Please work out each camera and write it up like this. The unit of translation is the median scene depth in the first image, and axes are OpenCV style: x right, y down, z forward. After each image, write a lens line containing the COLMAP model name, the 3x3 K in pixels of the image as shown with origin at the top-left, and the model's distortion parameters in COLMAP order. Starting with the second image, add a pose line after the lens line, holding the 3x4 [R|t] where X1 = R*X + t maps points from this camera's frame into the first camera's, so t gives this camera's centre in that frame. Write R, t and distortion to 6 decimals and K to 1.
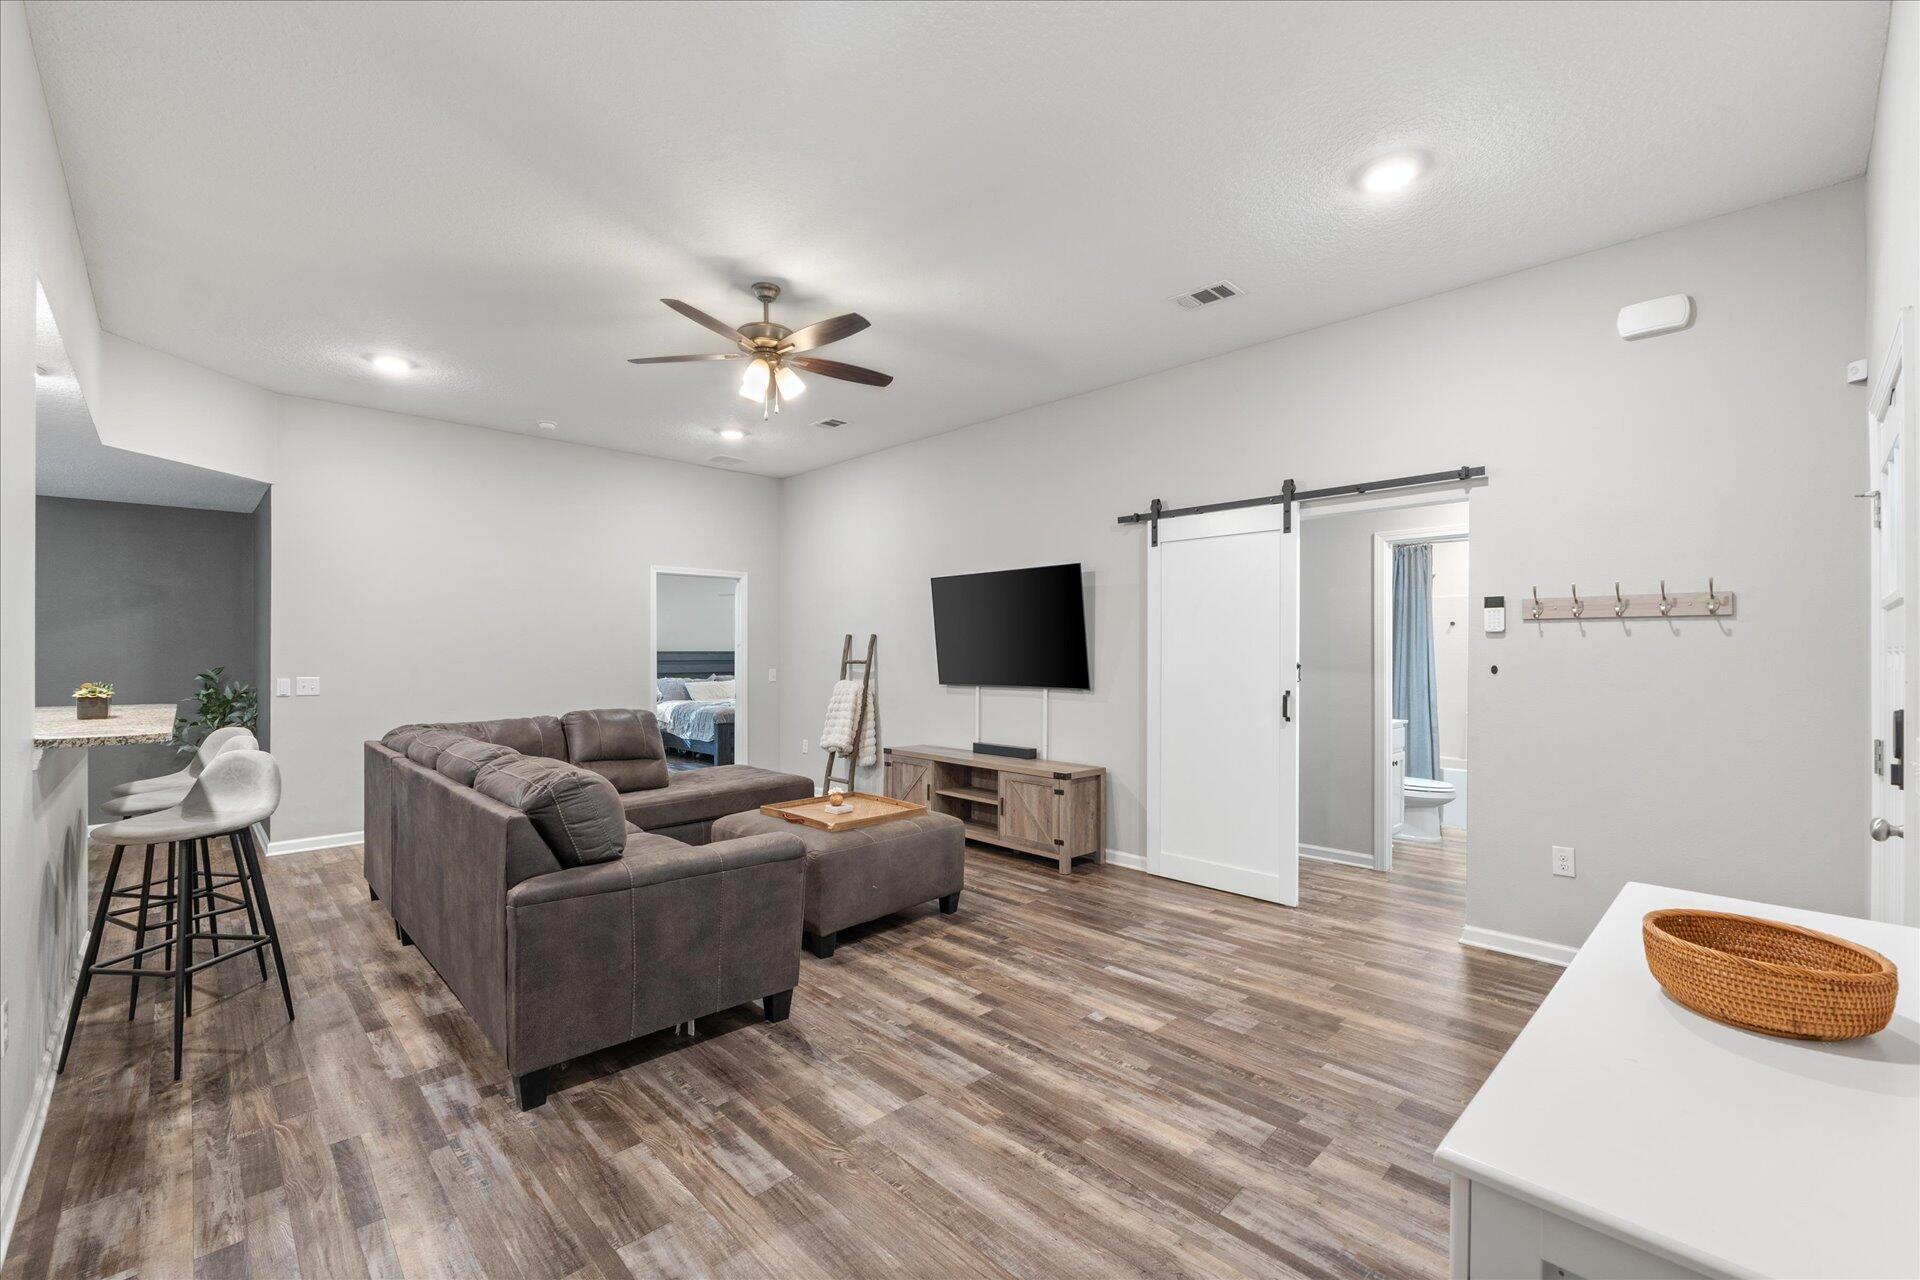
lens RADIAL K [[814.4, 0, 962.6], [0, 814.4, 650.7], [0, 0, 1]] dist [-0.005428, -0.000520]
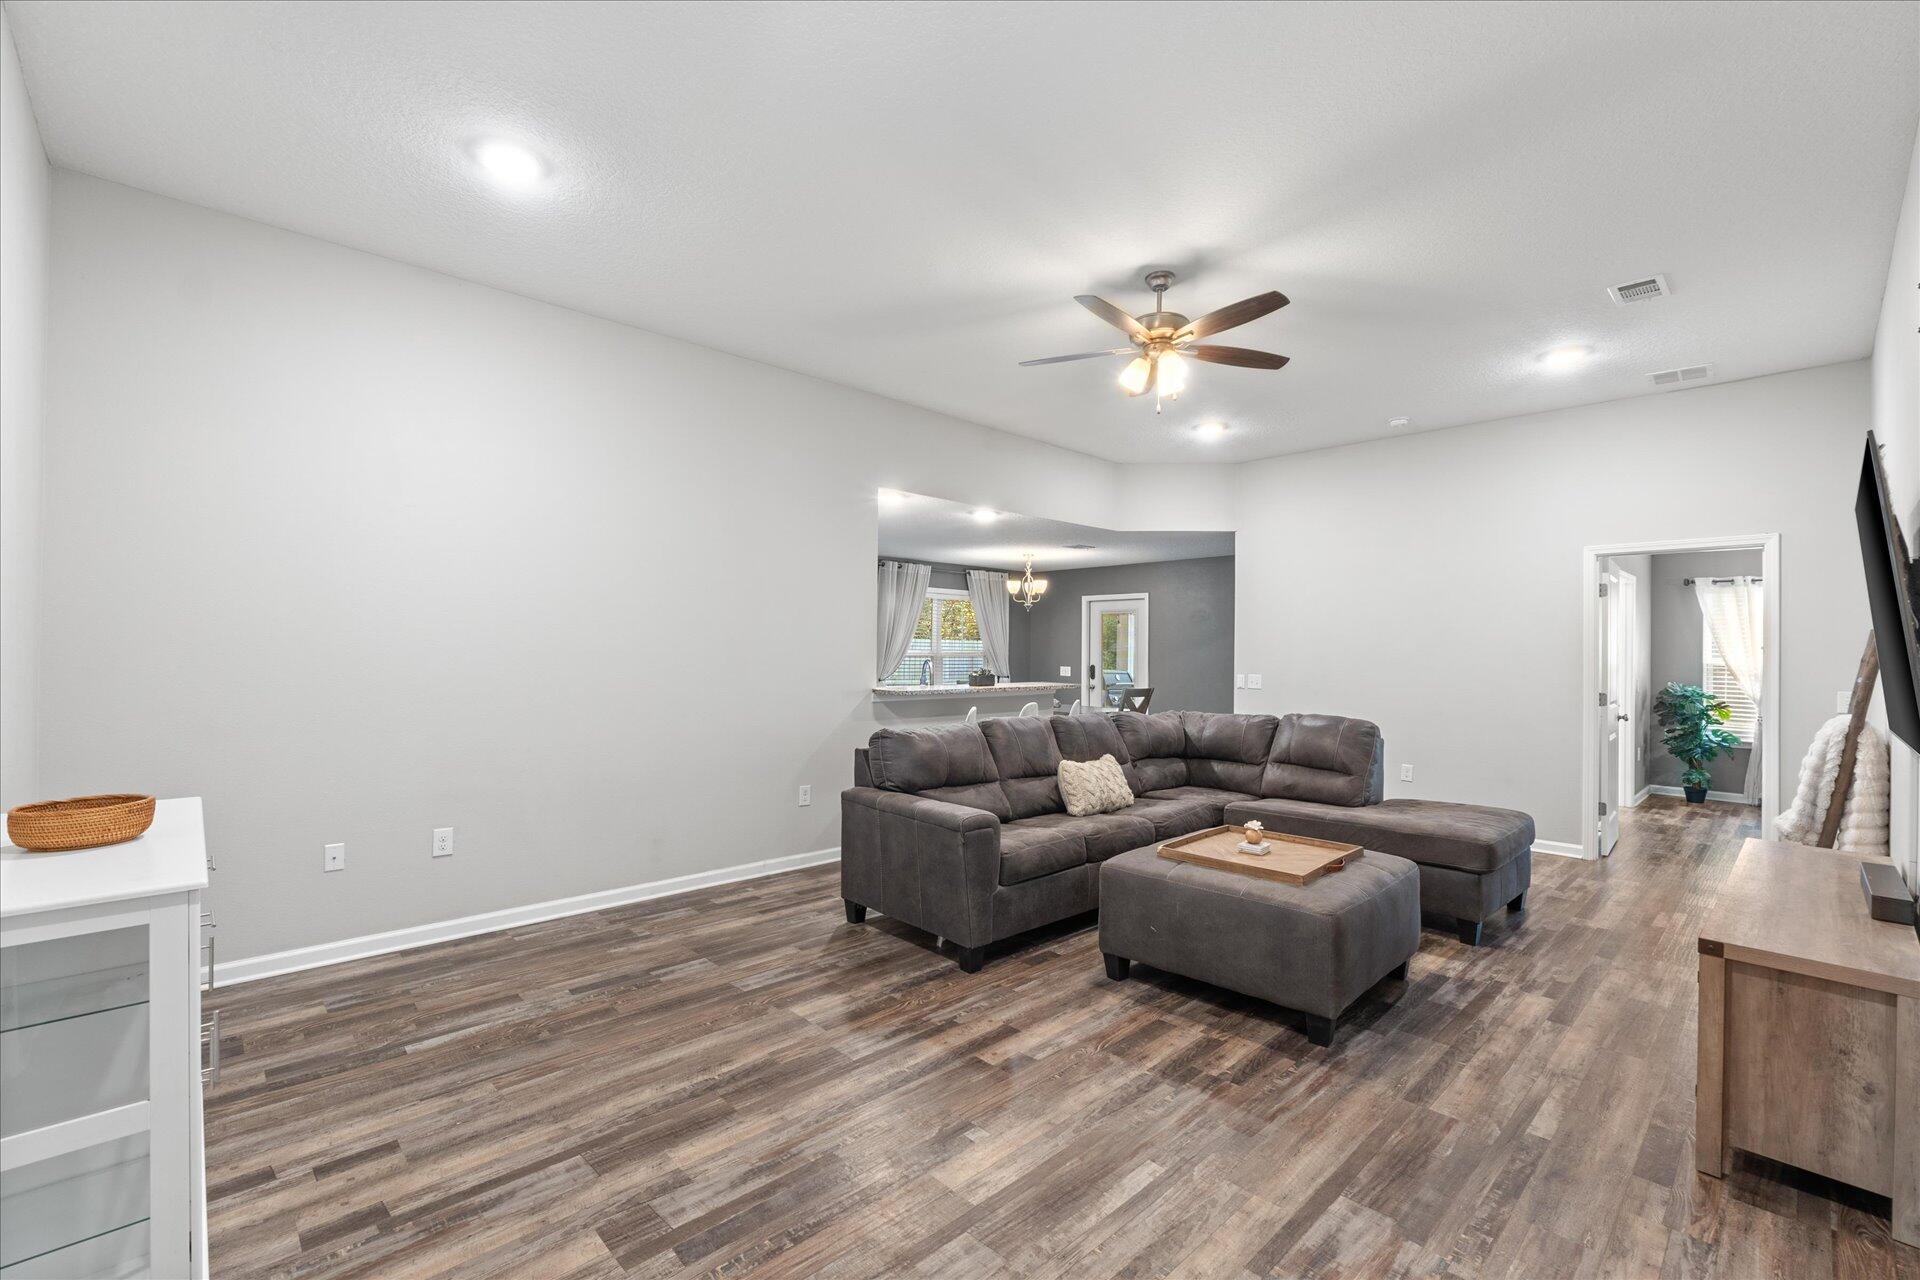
lens RADIAL K [[814.4, 0, 962.6], [0, 814.4, 650.7], [0, 0, 1]] dist [-0.005428, -0.000520]
pose [[-0.009382, -0.002092, -0.999954, 0.729486], [-0.008369, 0.999963, -0.002014, 0.000835], [0.999921, 0.008350, -0.009399, 0.783149]]
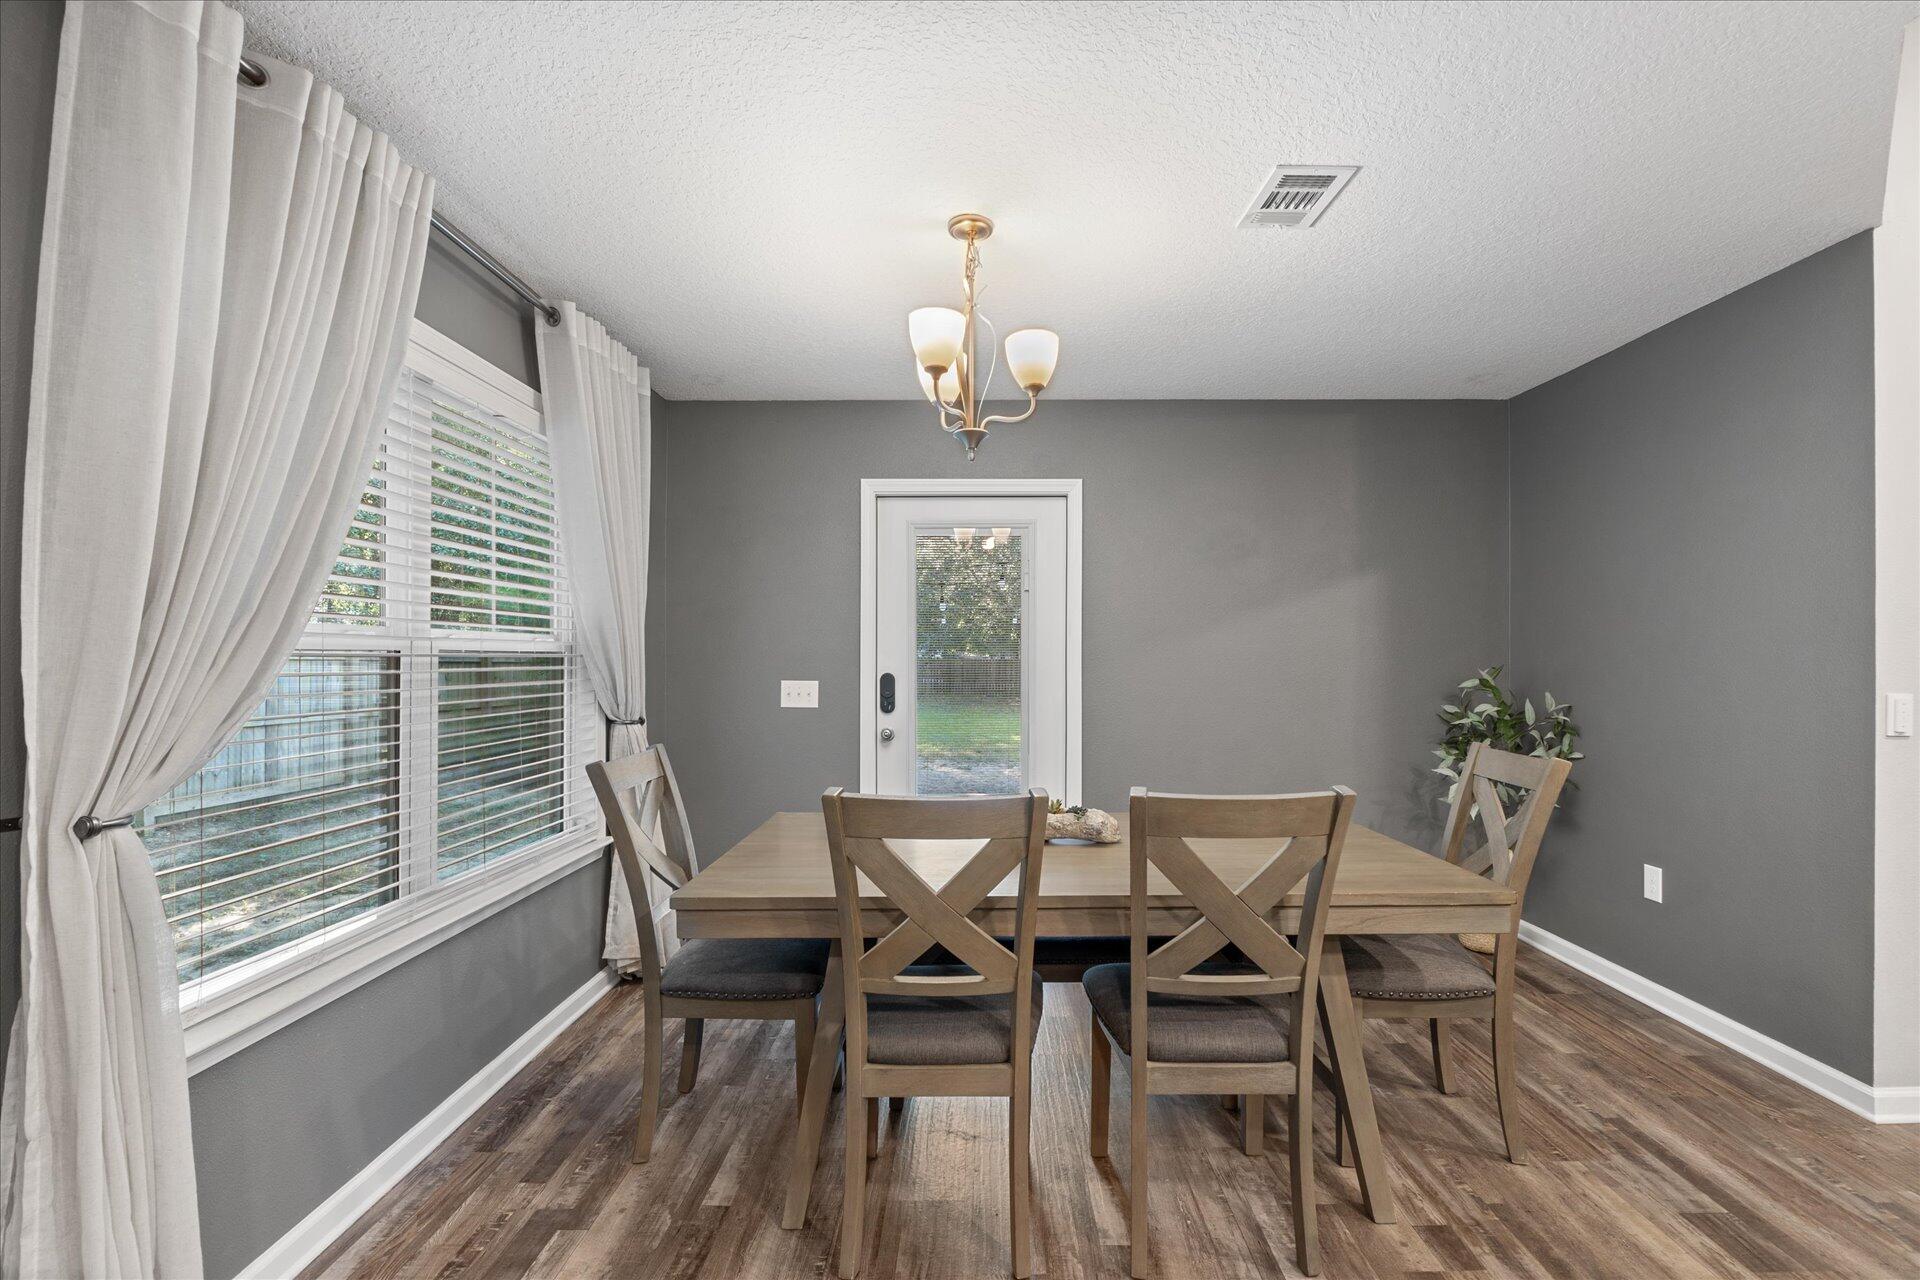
lens RADIAL K [[872.6, 0, 989.3], [0, 872.6, 650.4], [0, 0, 1]] dist [-0.002443, -0.000657]
pose [[0.723767, -0.006576, -0.690013, -1.230810], [0.002850, 0.999975, -0.006540, 0.018683], [0.690039, 0.002767, 0.723767, 0.505273]]
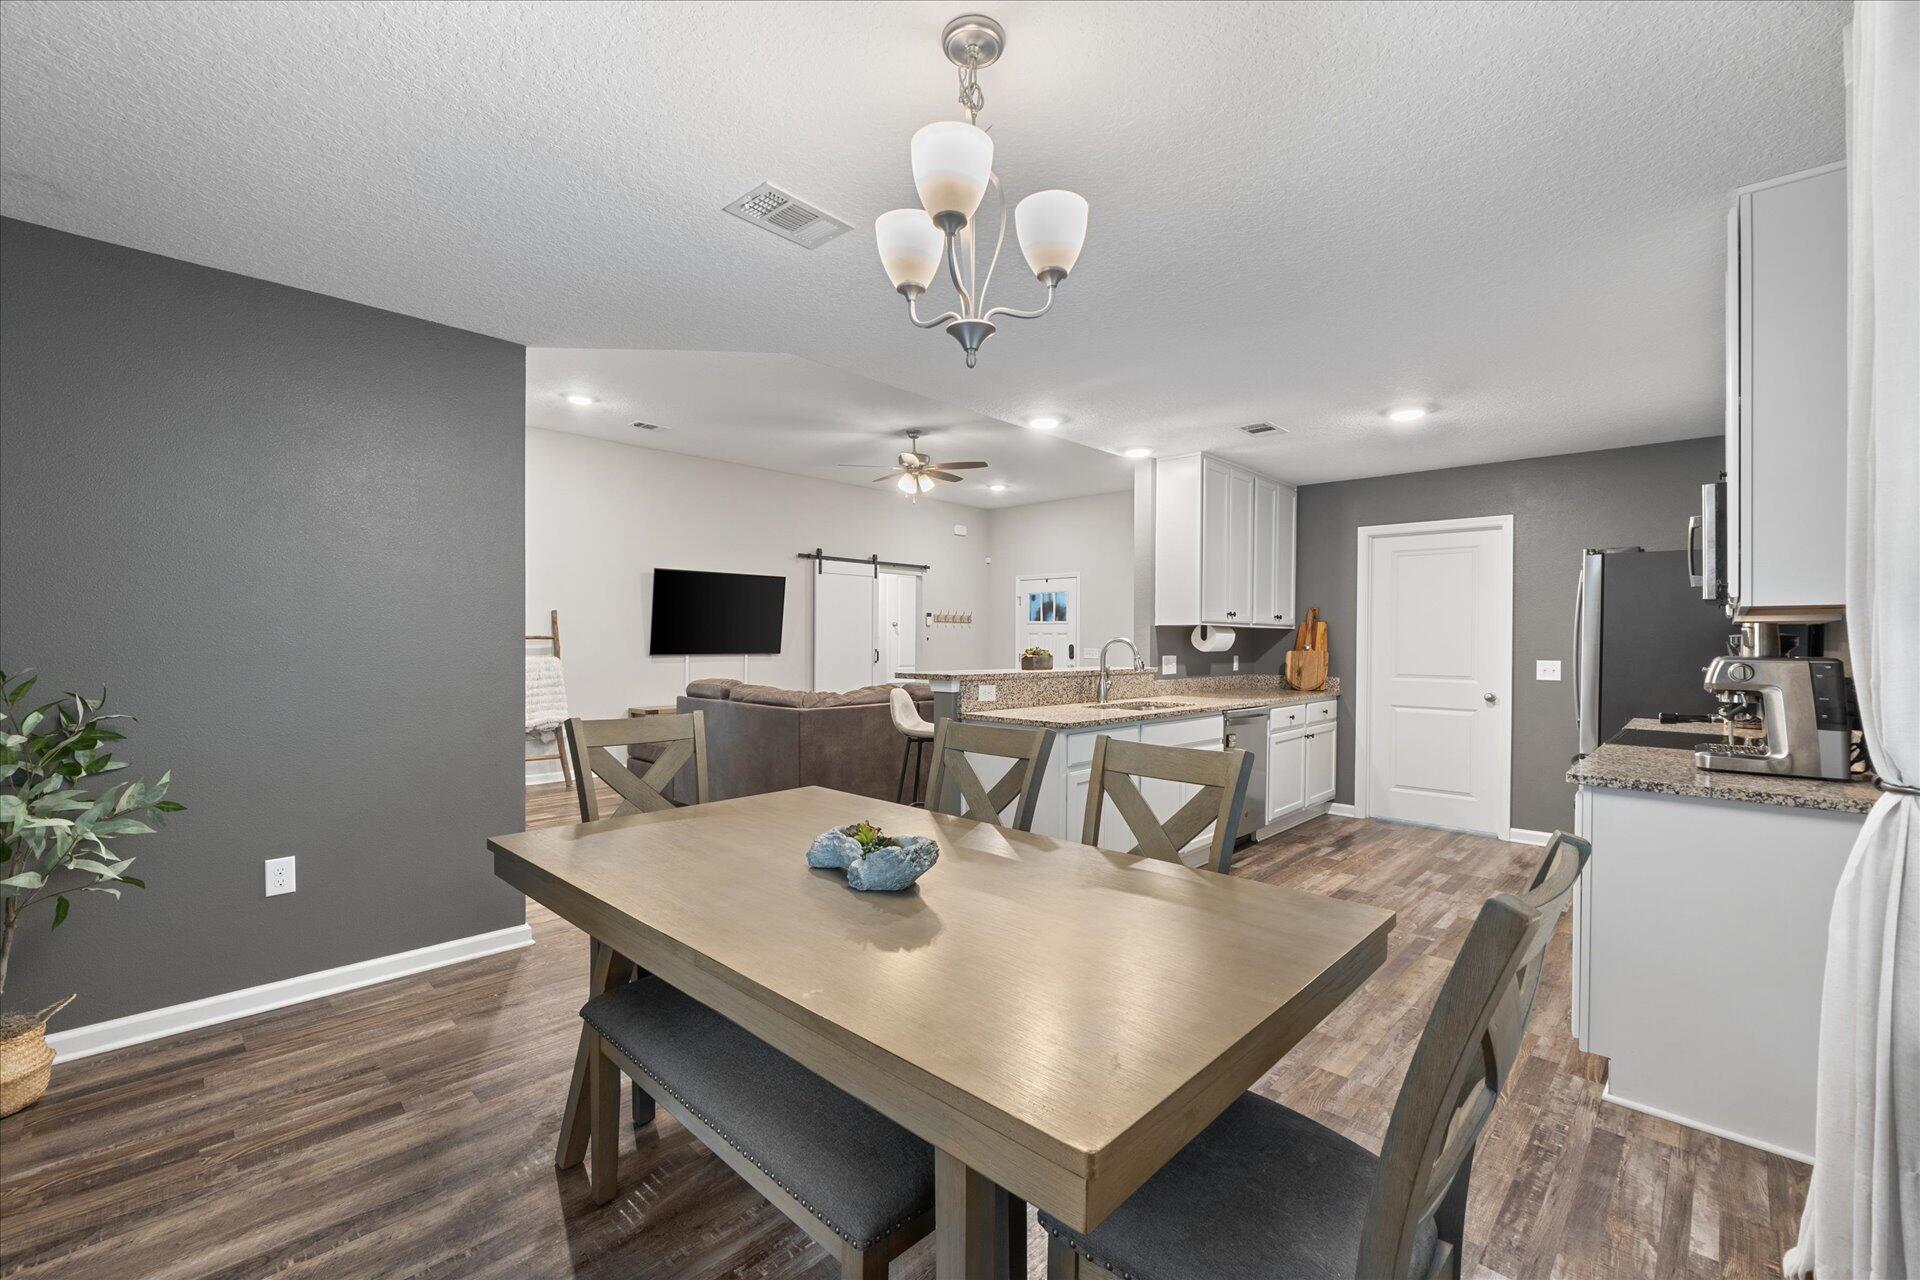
lens RADIAL K [[814.4, 0, 962.6], [0, 814.4, 650.7], [0, 0, 1]] dist [-0.005428, -0.000520]
pose [[-0.042823, -0.016077, 0.998953, -2.099727], [-0.009605, 0.999831, 0.015679, 0.018416], [-0.999037, -0.008924, -0.042970, 0.970618]]
